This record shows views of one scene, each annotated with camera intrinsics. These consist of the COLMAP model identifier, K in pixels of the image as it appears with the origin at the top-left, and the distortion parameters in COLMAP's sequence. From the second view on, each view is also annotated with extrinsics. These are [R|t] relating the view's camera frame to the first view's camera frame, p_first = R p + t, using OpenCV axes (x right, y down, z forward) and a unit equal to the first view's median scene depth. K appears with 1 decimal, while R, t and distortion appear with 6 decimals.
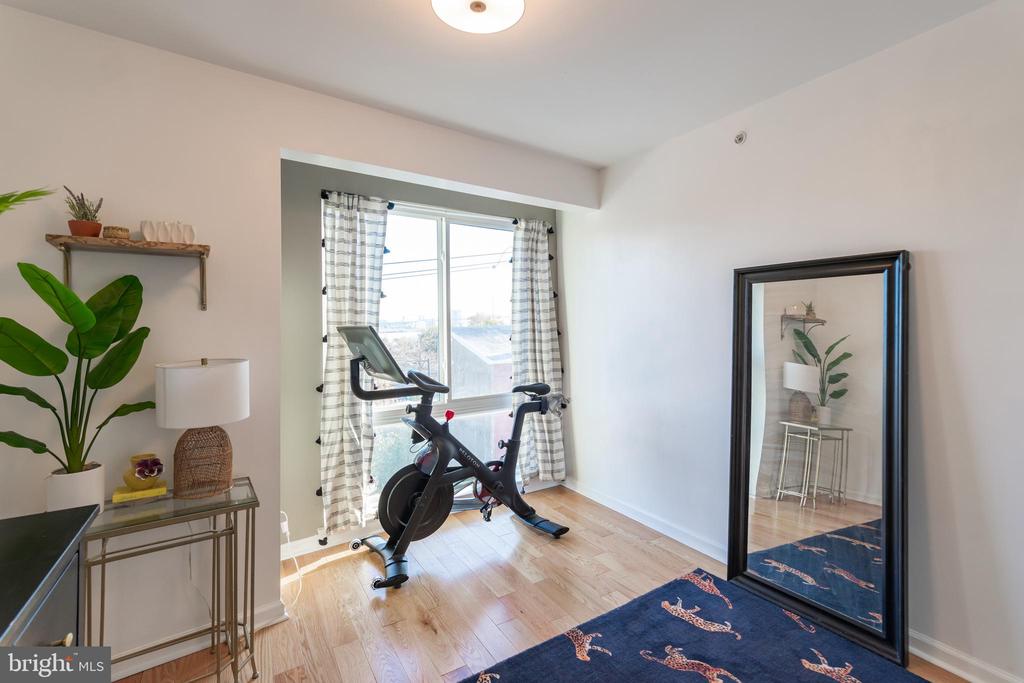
lens RADIAL K [[459.2, 0, 515.1], [0, 459.2, 324.0], [0, 0, 1]] dist [-0.000212, 0.000205]
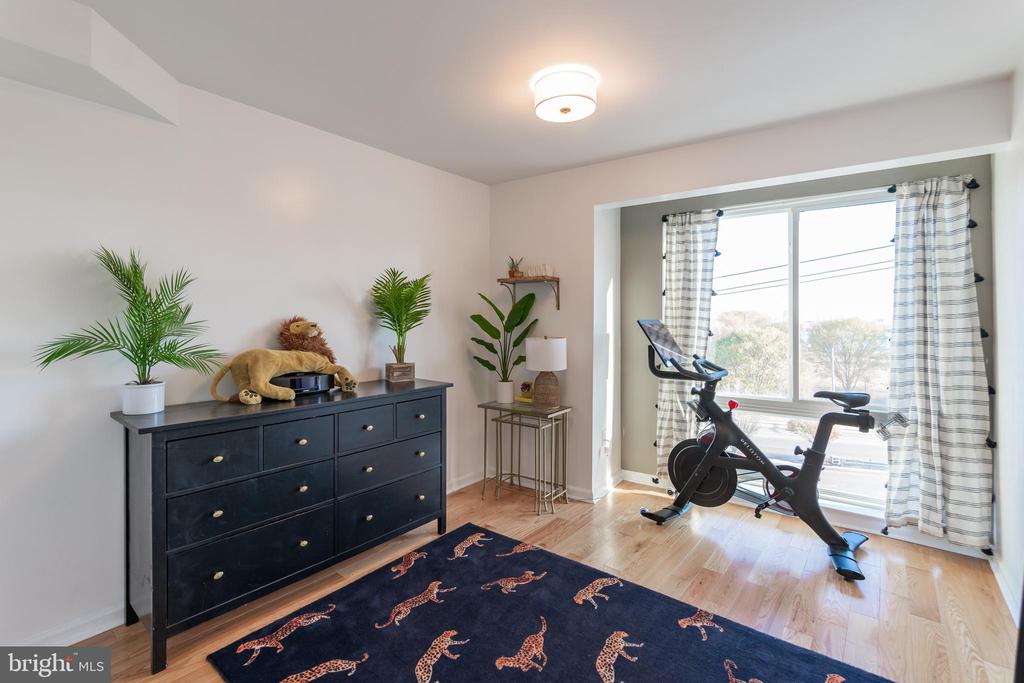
lens RADIAL K [[459.0, 0, 518.1], [0, 459.0, 329.4], [0, 0, 1]] dist [-0.000261, 0.000115]
pose [[0.328220, 0.030691, -0.944102, 0.676463], [-0.005712, 0.999518, 0.030507, -0.005827], [0.944584, -0.004621, 0.328238, 0.177729]]
